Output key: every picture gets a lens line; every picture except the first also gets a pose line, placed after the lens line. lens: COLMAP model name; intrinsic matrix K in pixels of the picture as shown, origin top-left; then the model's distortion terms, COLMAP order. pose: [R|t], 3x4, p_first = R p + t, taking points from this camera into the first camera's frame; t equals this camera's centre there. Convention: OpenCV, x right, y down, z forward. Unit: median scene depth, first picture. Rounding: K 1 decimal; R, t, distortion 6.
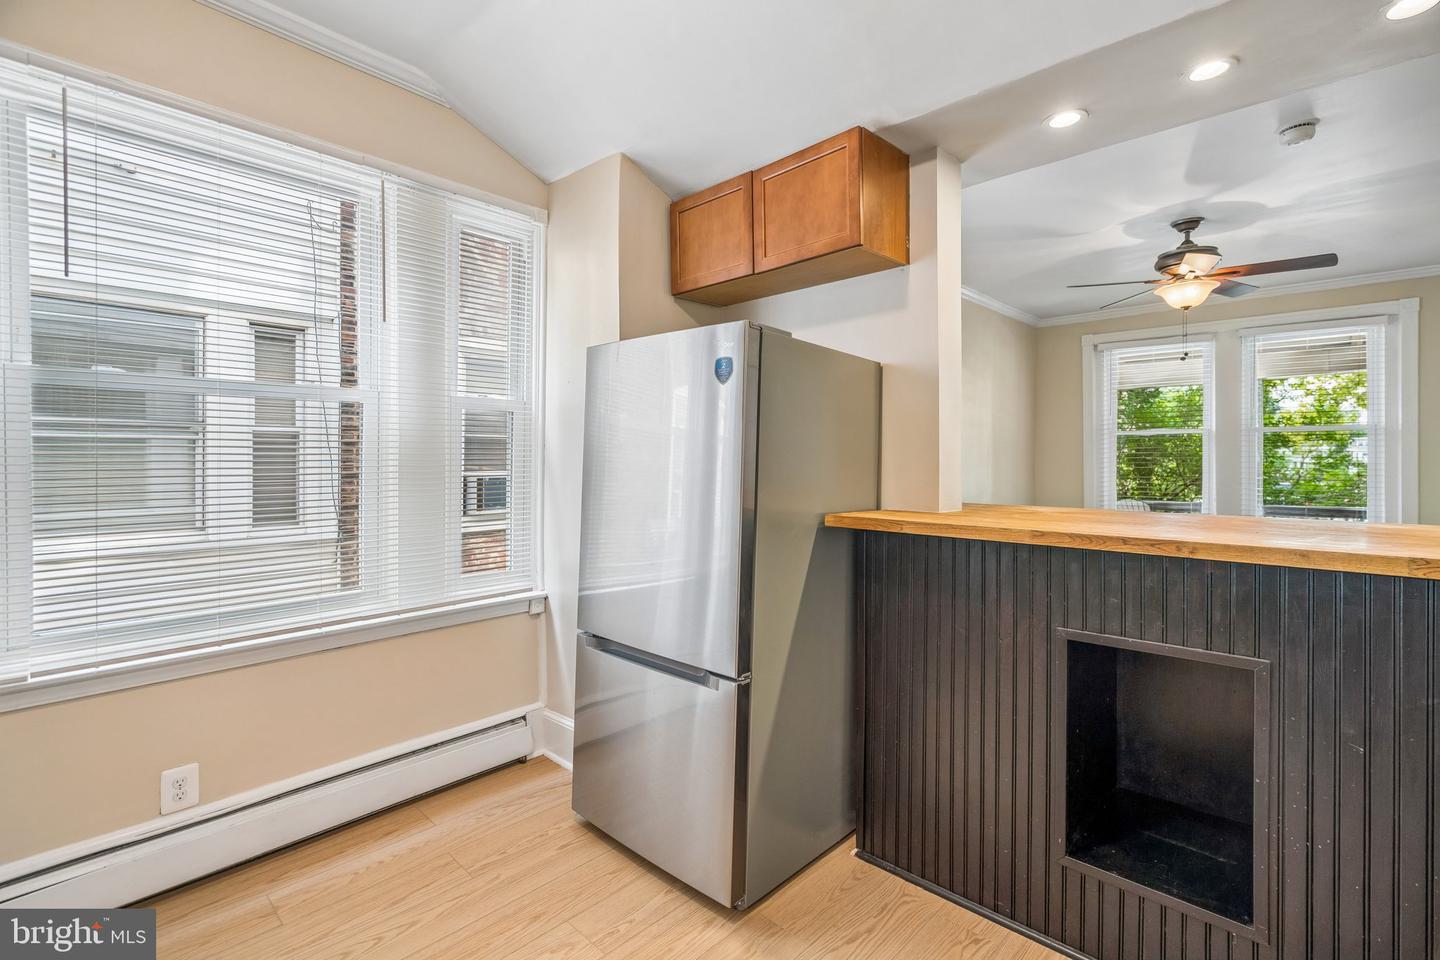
lens RADIAL K [[668.2, 0, 717.0], [0, 668.2, 459.1], [0, 0, 1]] dist [0.001363, 0.000447]
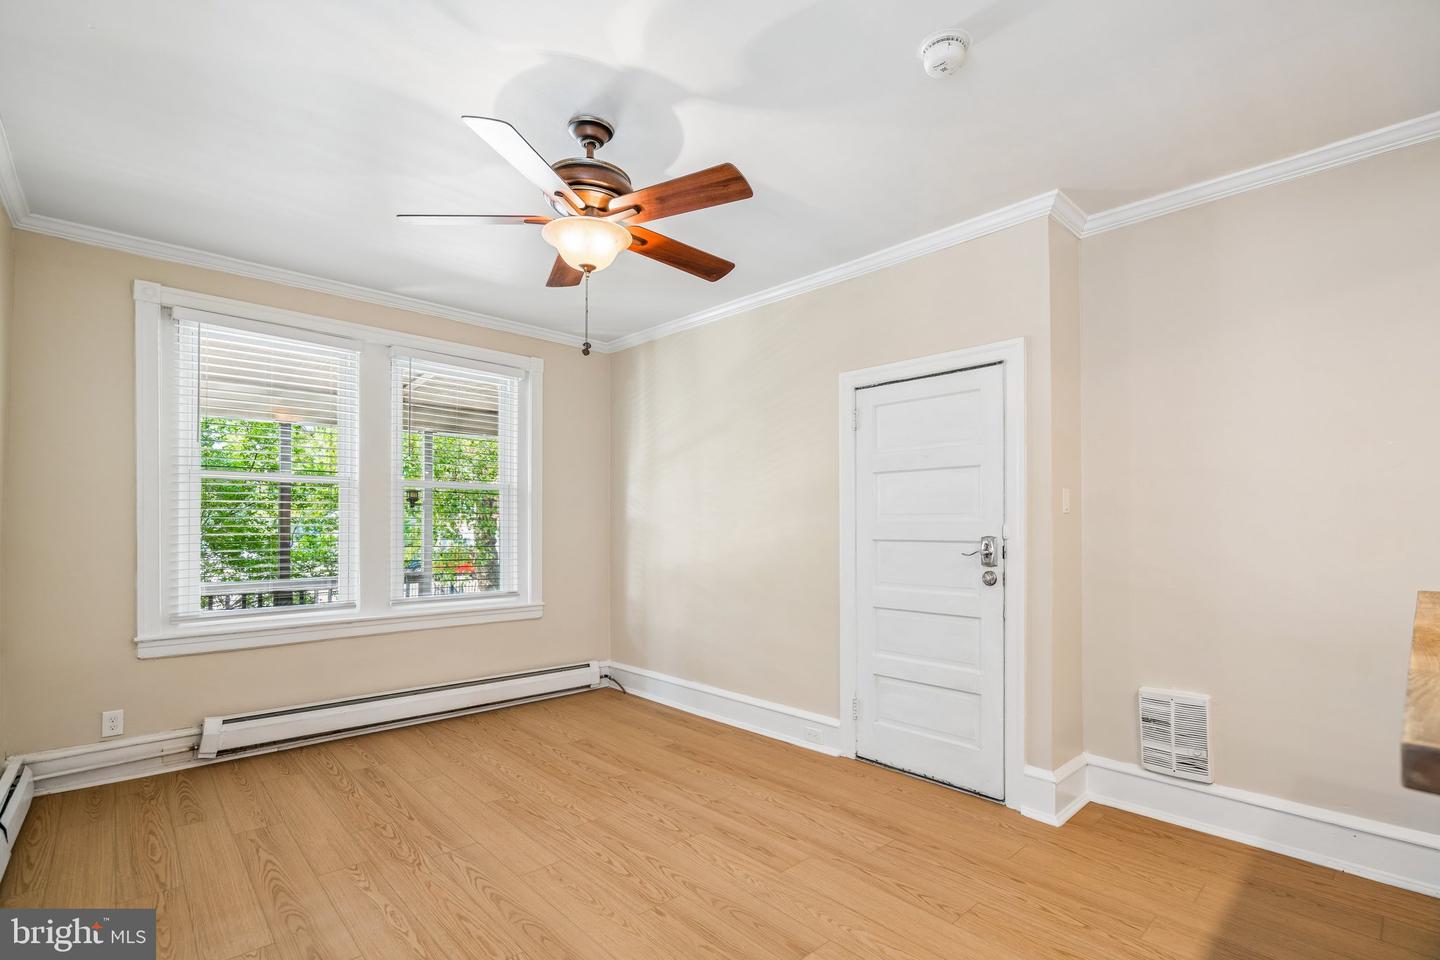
lens RADIAL K [[661.4, 0, 719.1], [0, 661.4, 520.1], [0, 0, 1]] dist [-0.003656, -0.000355]
pose [[0.077779, 0.008527, 0.996934, 0.095394], [-0.005608, 0.999951, -0.008115, 0.003522], [-0.996955, -0.004959, 0.077823, 0.658828]]
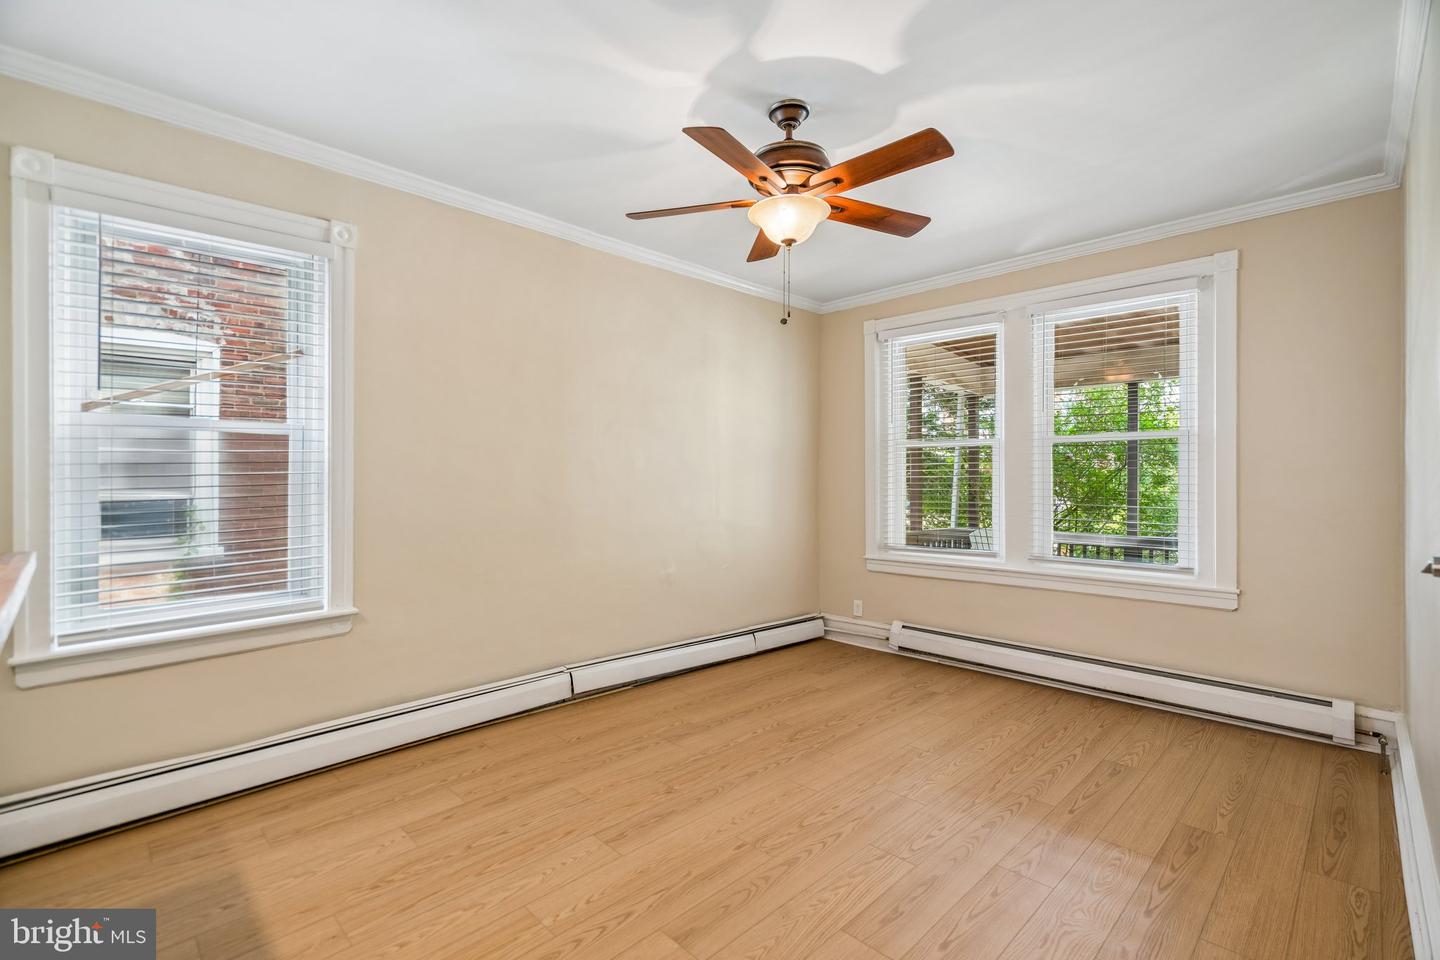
lens RADIAL K [[649.4, 0, 714.3], [0, 649.4, 478.9], [0, 0, 1]] dist [0.001437, 0.000750]
pose [[0.999311, 0.003252, -0.036965, 0.515434], [-0.003305, 0.999994, -0.001370, 0.003826], [0.036961, 0.001491, 0.999316, 0.288011]]
